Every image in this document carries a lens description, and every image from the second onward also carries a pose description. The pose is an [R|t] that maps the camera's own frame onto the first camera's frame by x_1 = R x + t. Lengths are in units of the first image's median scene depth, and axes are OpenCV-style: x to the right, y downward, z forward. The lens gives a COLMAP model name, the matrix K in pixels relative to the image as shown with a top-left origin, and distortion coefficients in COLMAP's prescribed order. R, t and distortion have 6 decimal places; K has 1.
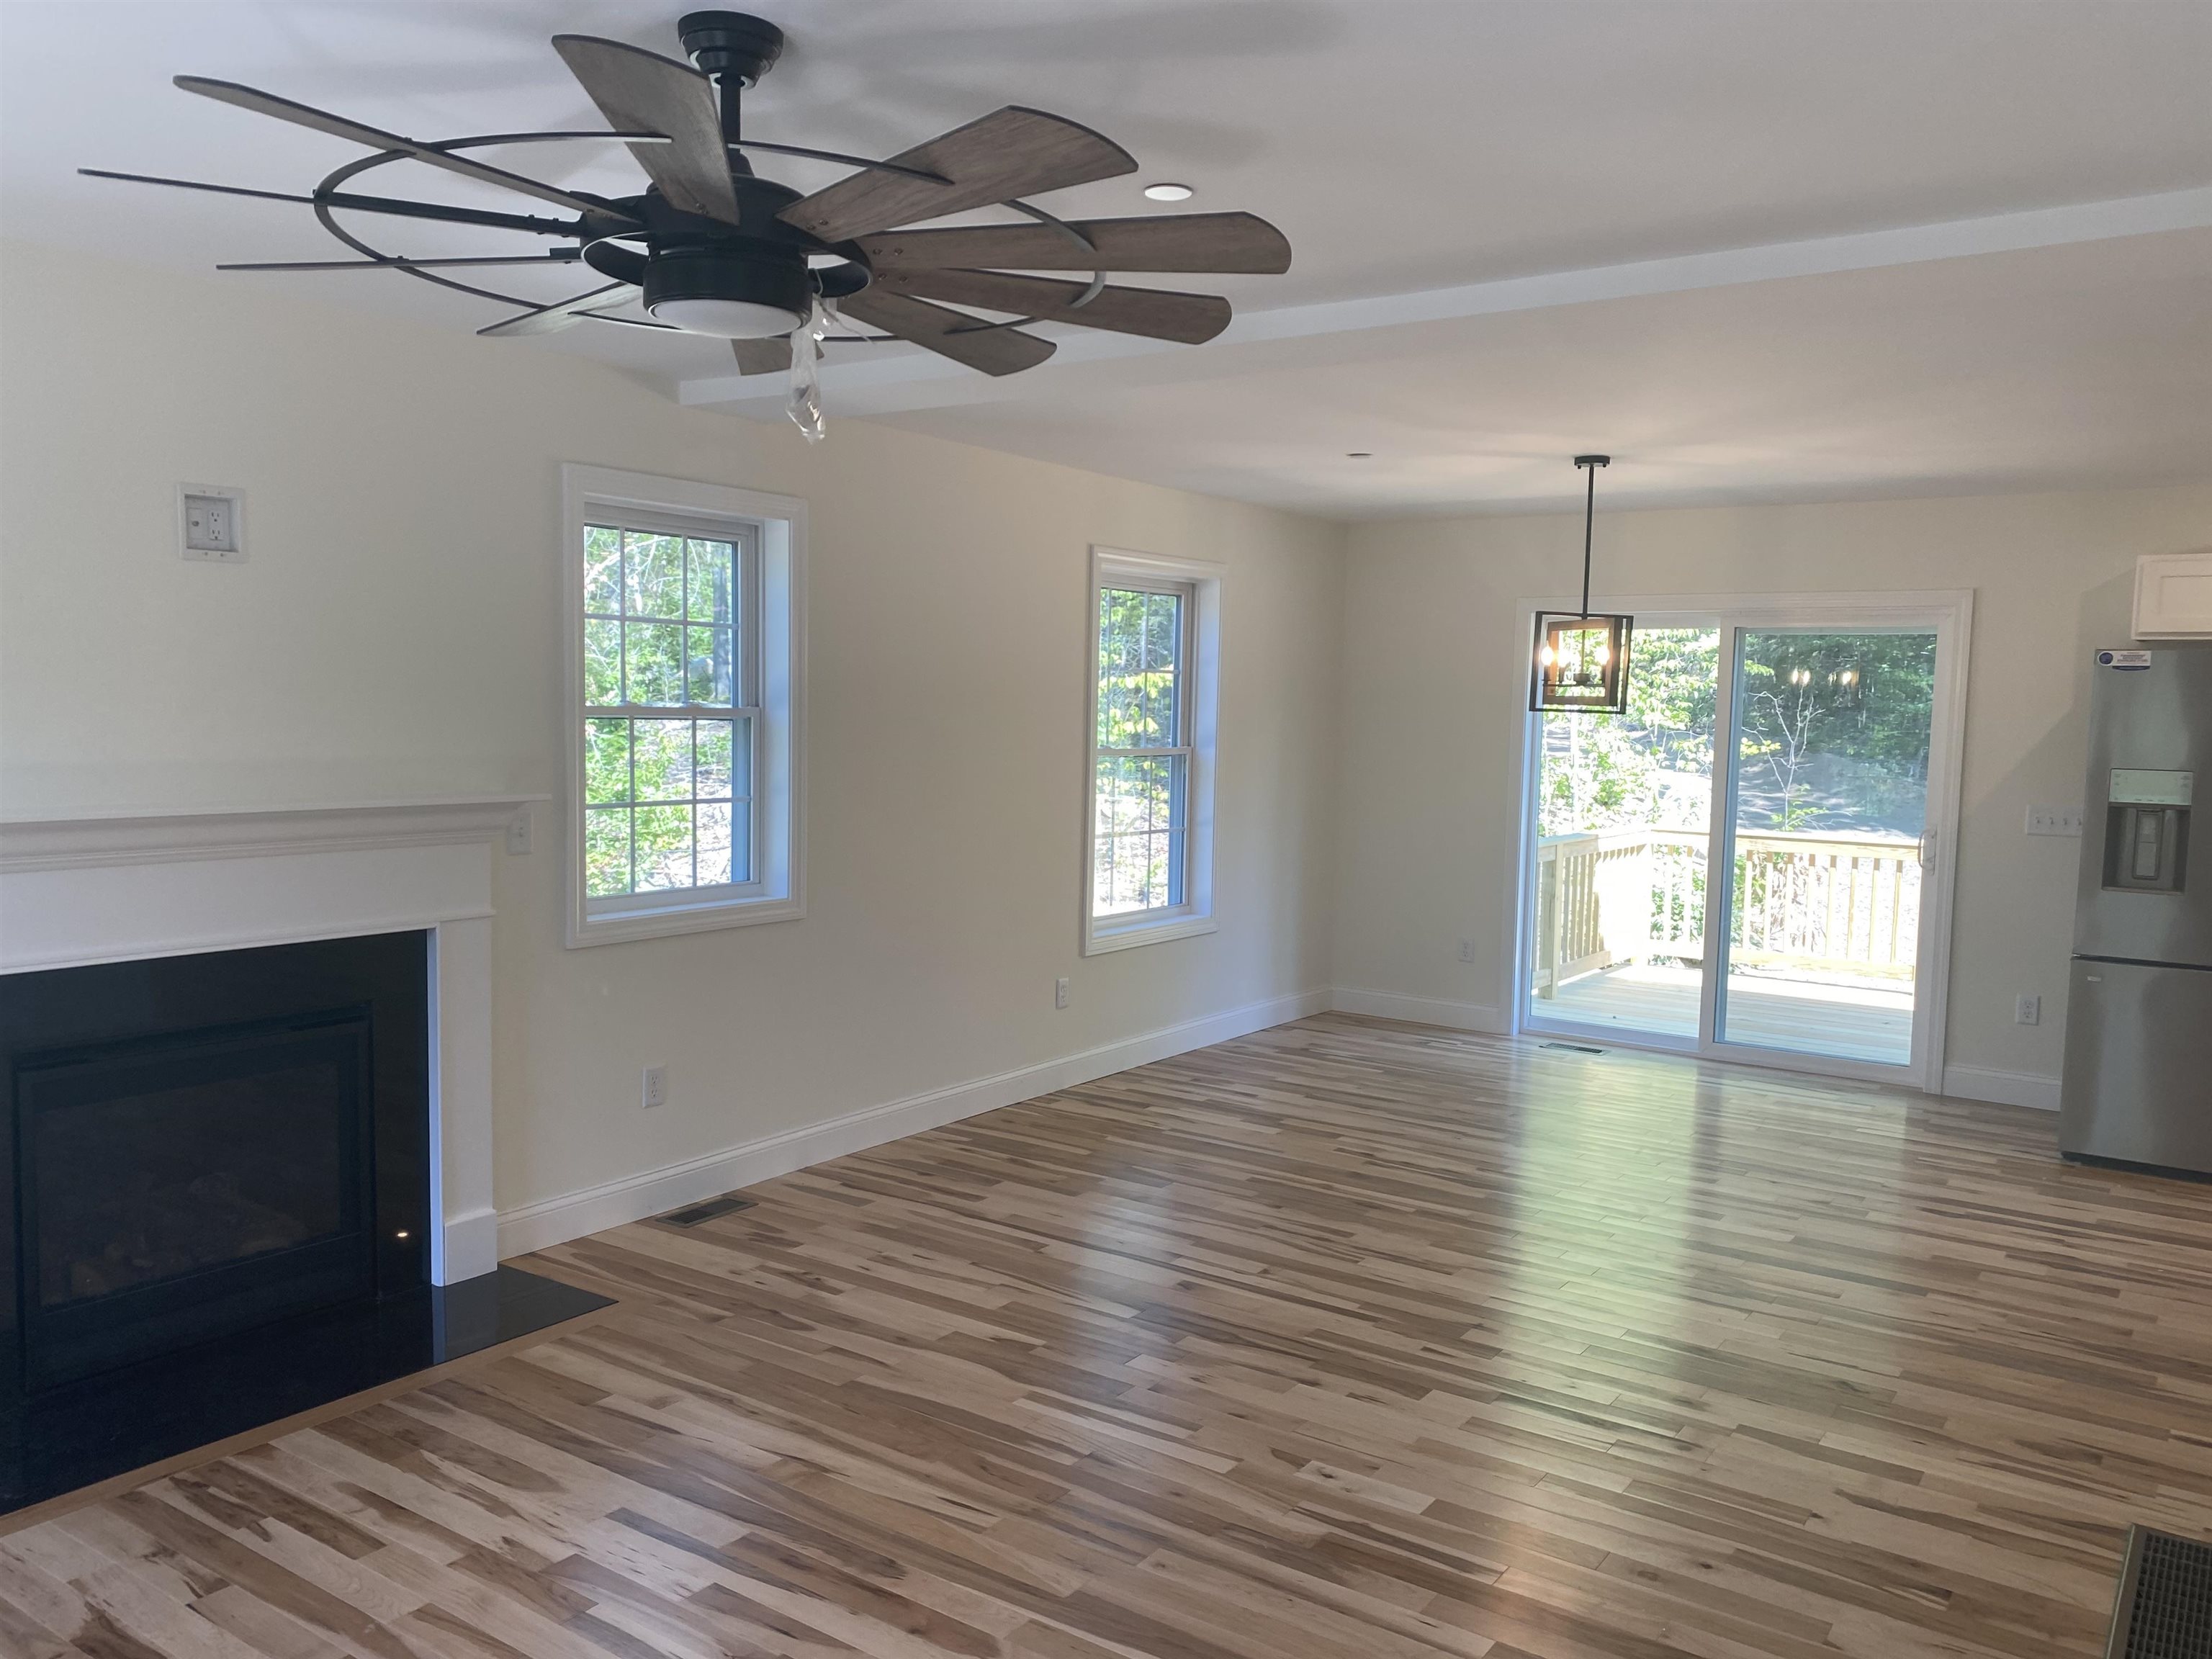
lens RADIAL K [[1687.2, 0, 1106.0], [0, 1687.2, 829.5], [0, 0, 1]] dist [0.058872, -0.056298]
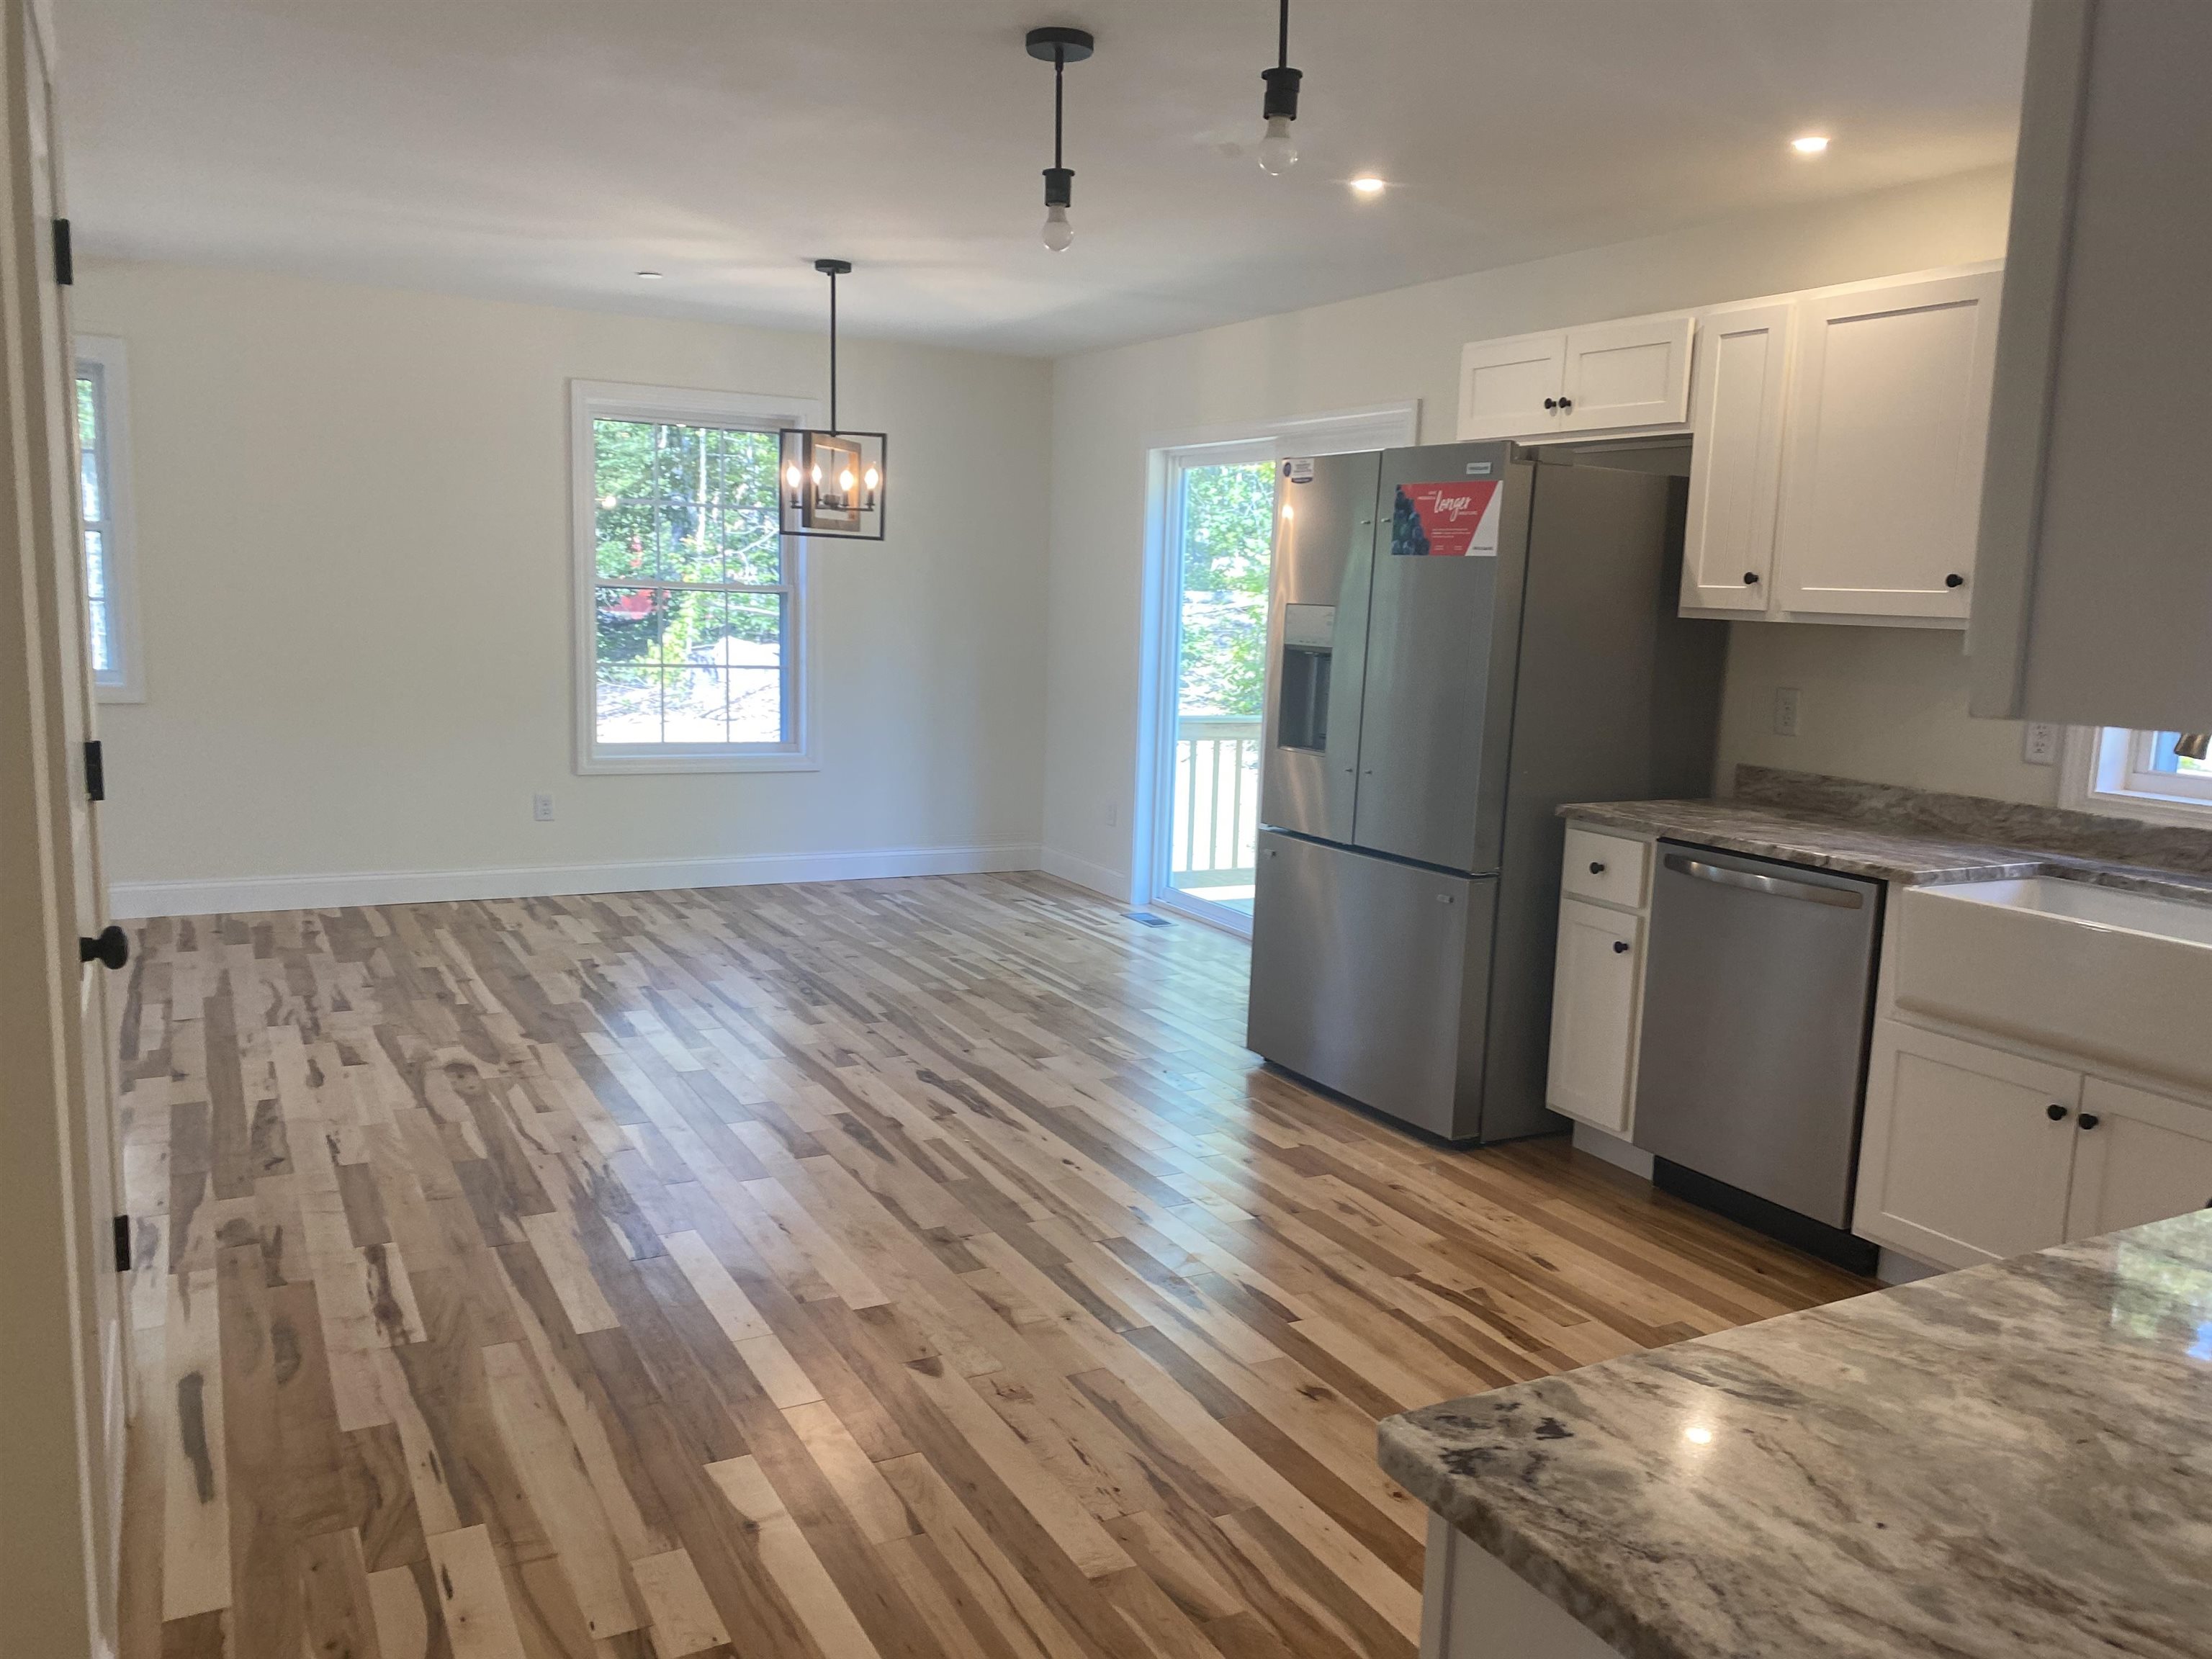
lens RADIAL K [[1687.2, 0, 1106.0], [0, 1687.2, 829.5], [0, 0, 1]] dist [0.058872, -0.056298]
pose [[0.895426, 0.077142, -0.438476, 0.959614], [-0.051325, 0.996194, 0.070450, 0.023488], [0.442242, -0.040578, 0.895978, 0.232576]]
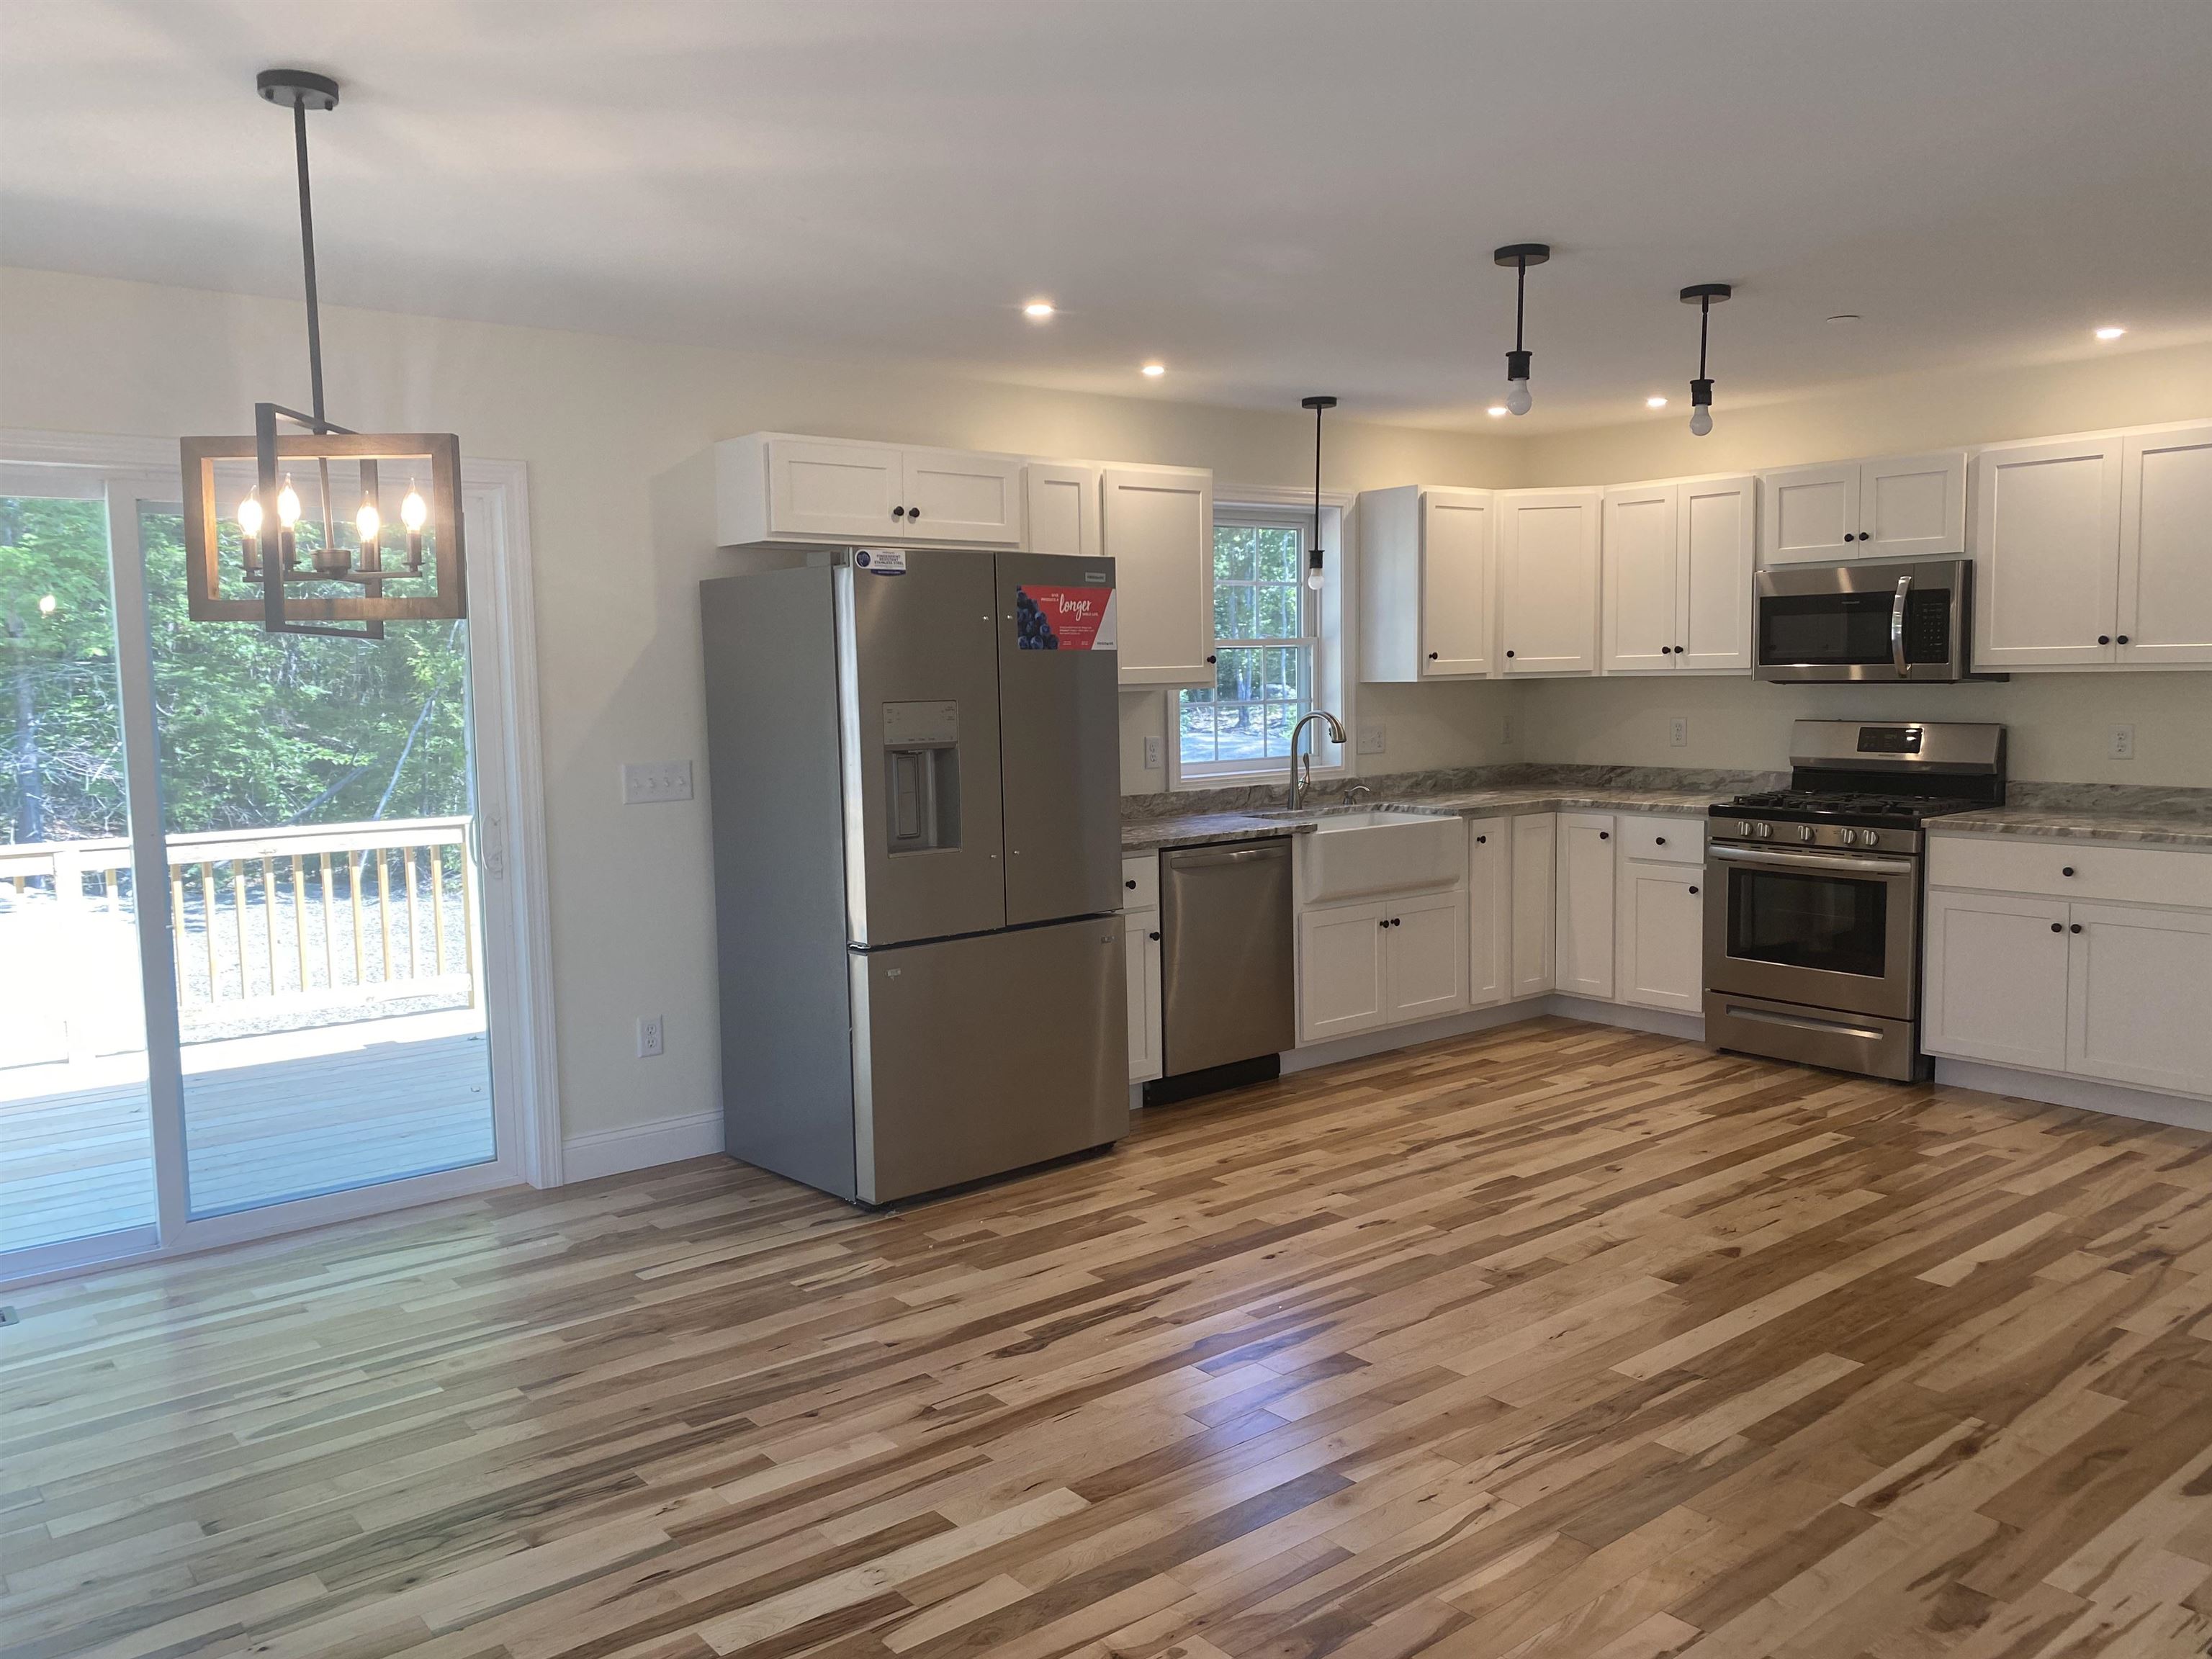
lens RADIAL K [[1687.2, 0, 1106.0], [0, 1687.2, 829.5], [0, 0, 1]] dist [0.058872, -0.056298]
pose [[0.266836, -0.118751, 0.956398, -0.133549], [0.092698, 0.990941, 0.097177, -0.047839], [-0.959274, 0.062725, 0.275427, 0.759587]]
